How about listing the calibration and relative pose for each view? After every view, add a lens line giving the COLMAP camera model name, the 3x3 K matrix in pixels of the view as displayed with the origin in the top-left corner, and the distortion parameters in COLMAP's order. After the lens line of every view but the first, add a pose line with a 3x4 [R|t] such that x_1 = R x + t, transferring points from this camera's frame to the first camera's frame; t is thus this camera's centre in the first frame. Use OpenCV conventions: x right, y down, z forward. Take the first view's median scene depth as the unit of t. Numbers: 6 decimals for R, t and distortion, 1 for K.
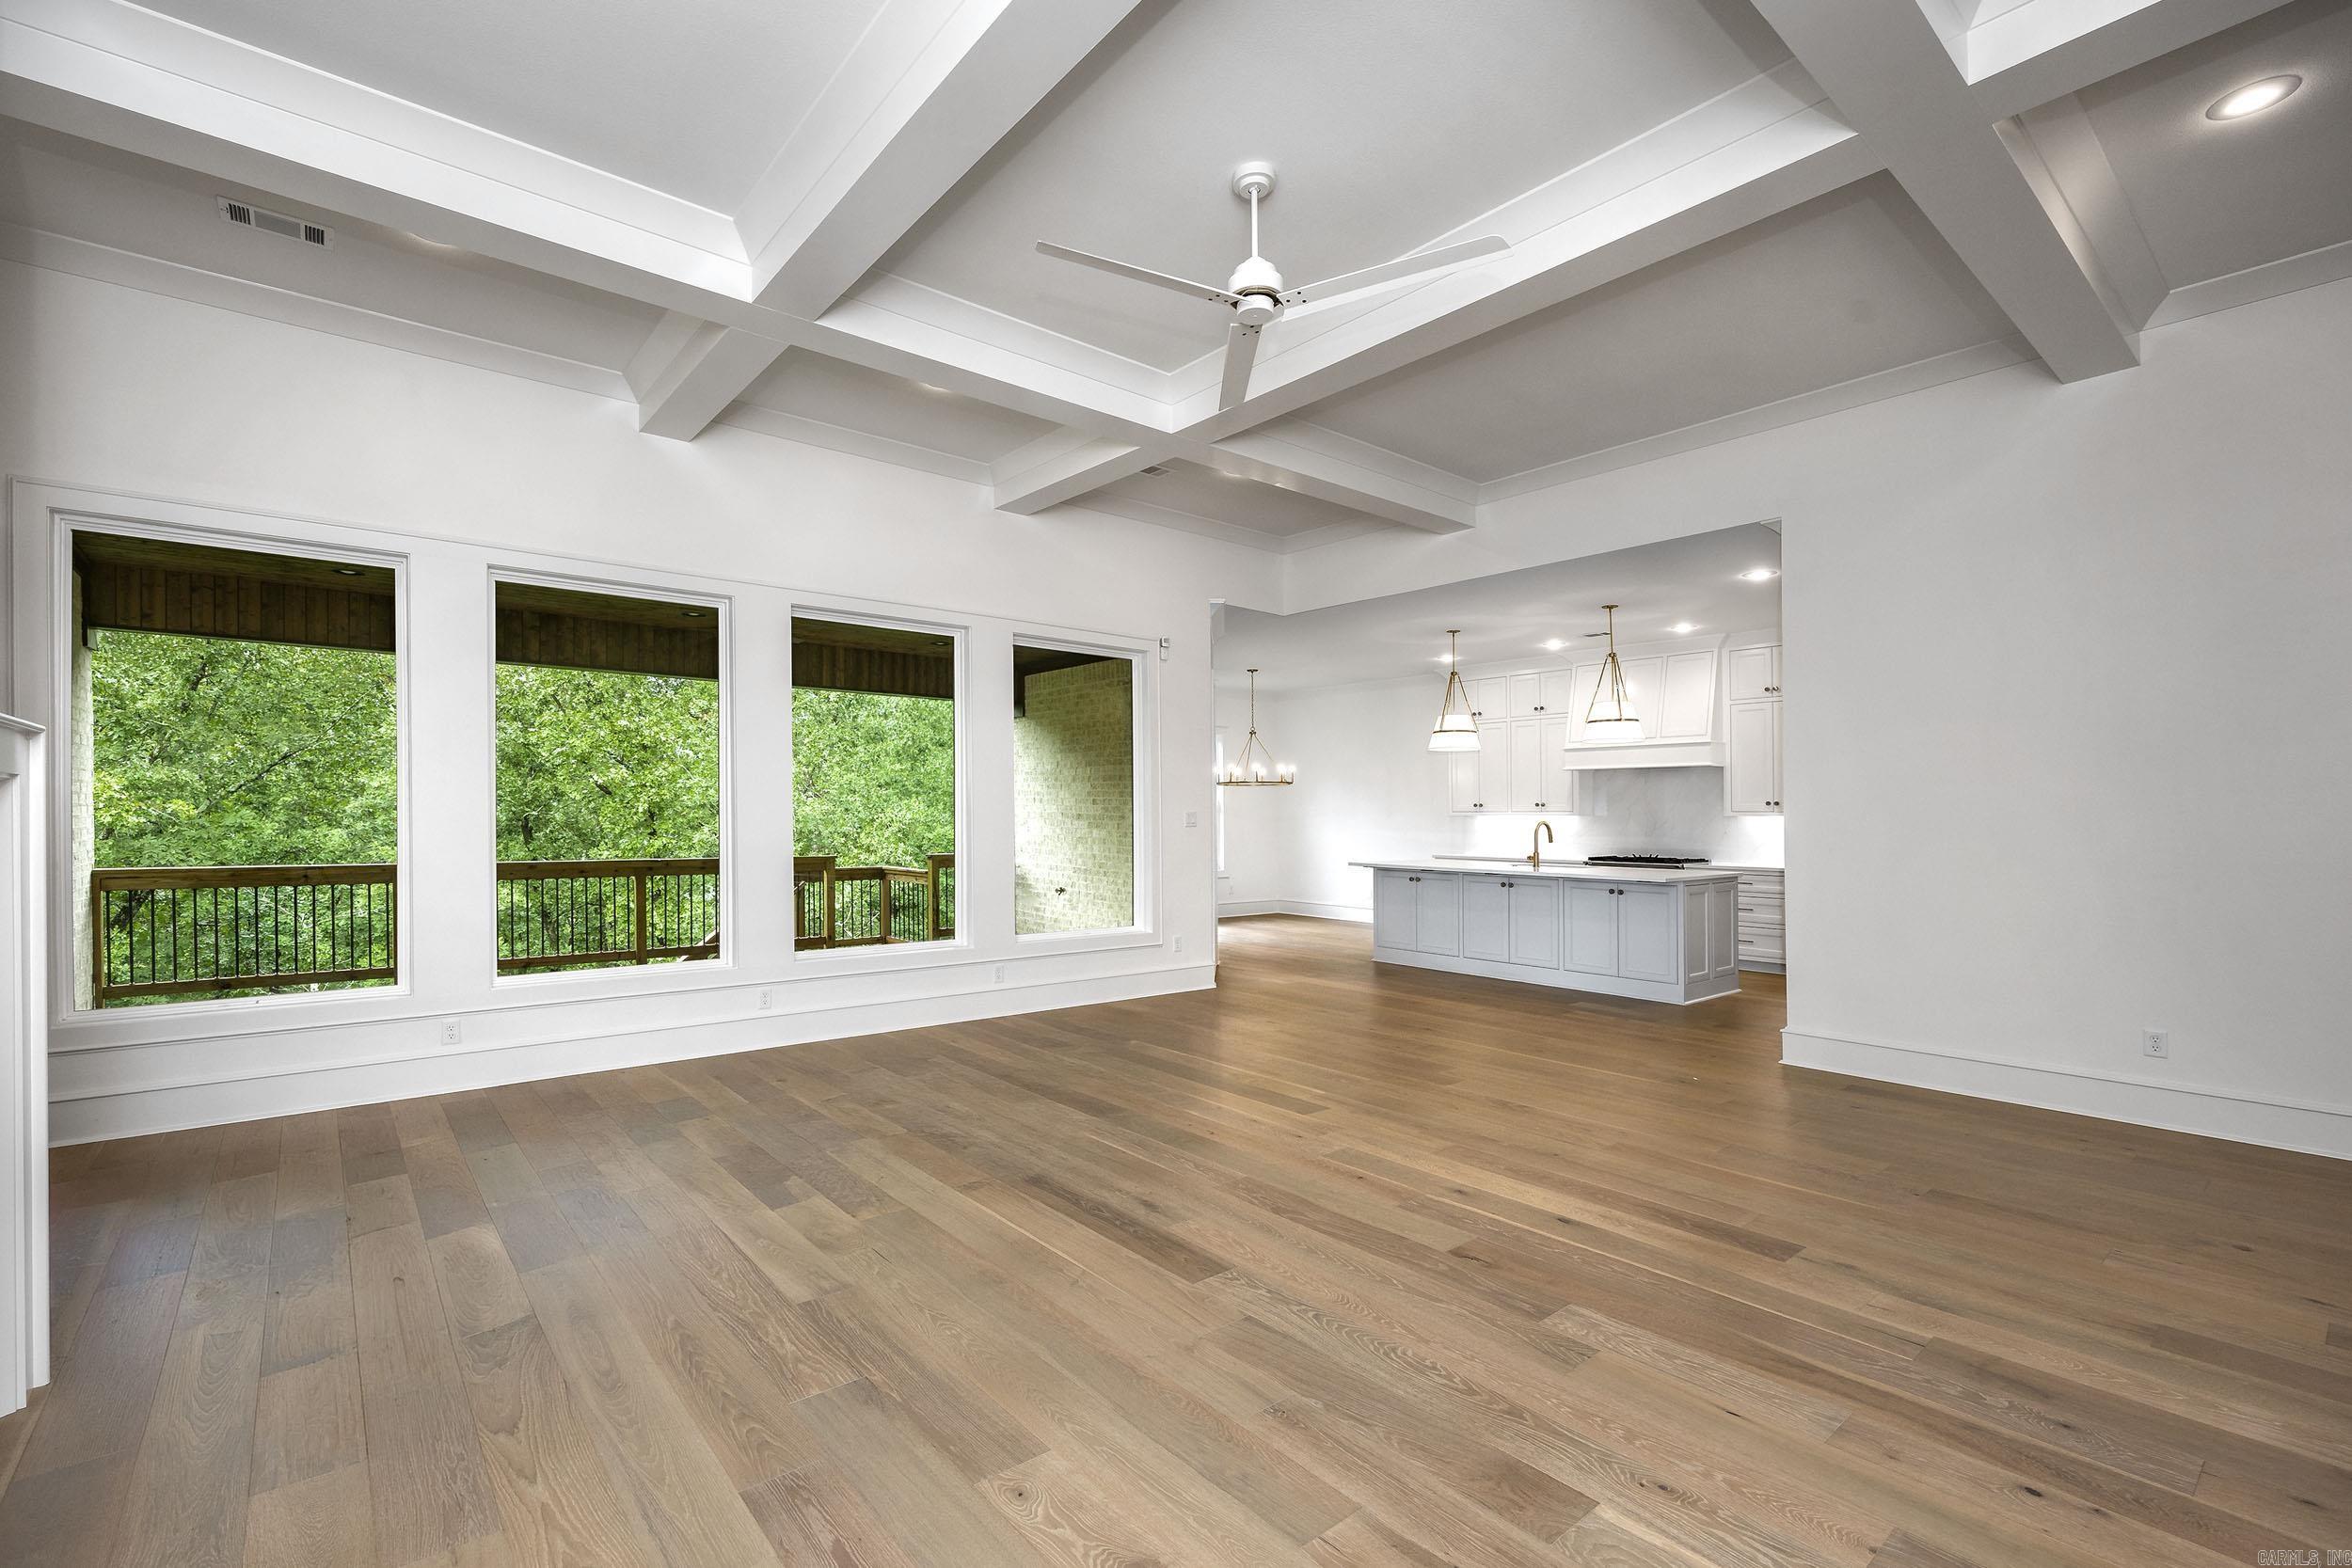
lens RADIAL K [[961.7, 0, 1090.2], [0, 961.7, 809.7], [0, 0, 1]] dist [-0.005425, -0.000677]
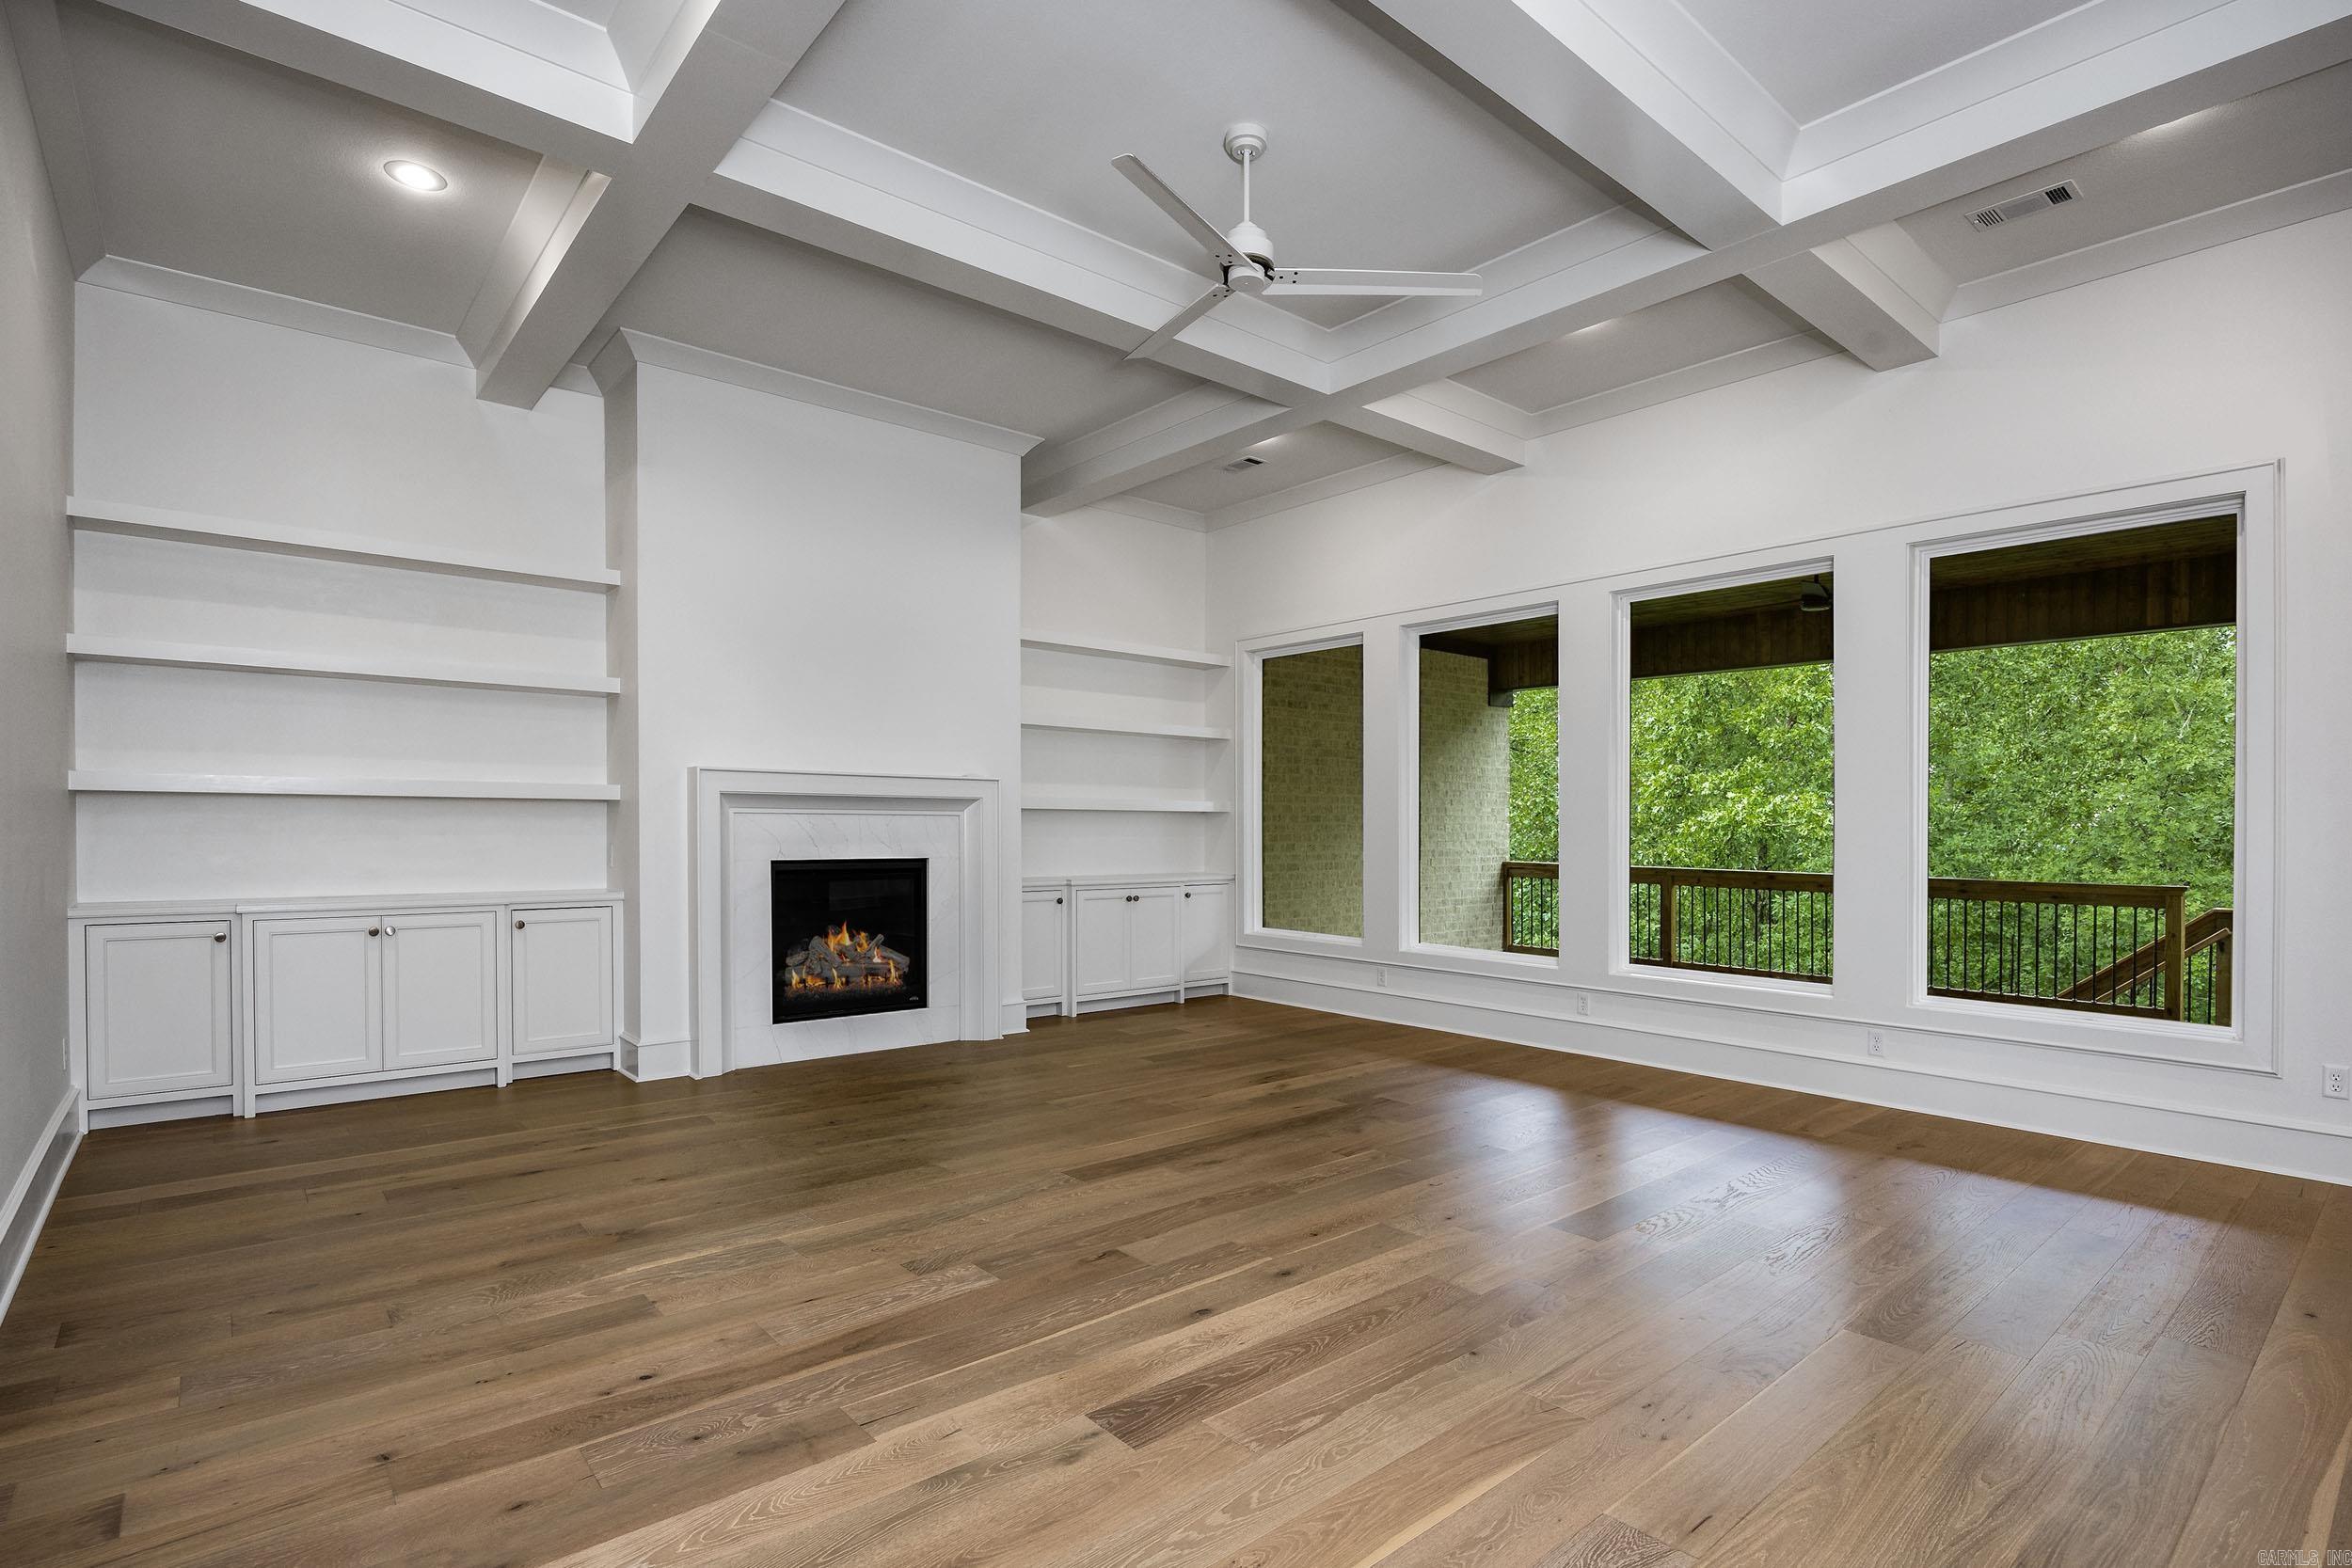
lens RADIAL K [[1182.7, 0, 1249.4], [0, 1182.7, 835.2], [0, 0, 1]] dist [-0.000110, 0.000190]
pose [[0.099250, 0.005845, -0.995045, 1.357372], [0.005739, 0.999963, 0.006446, 0.021792], [0.995046, -0.006351, 0.099212, 0.864453]]
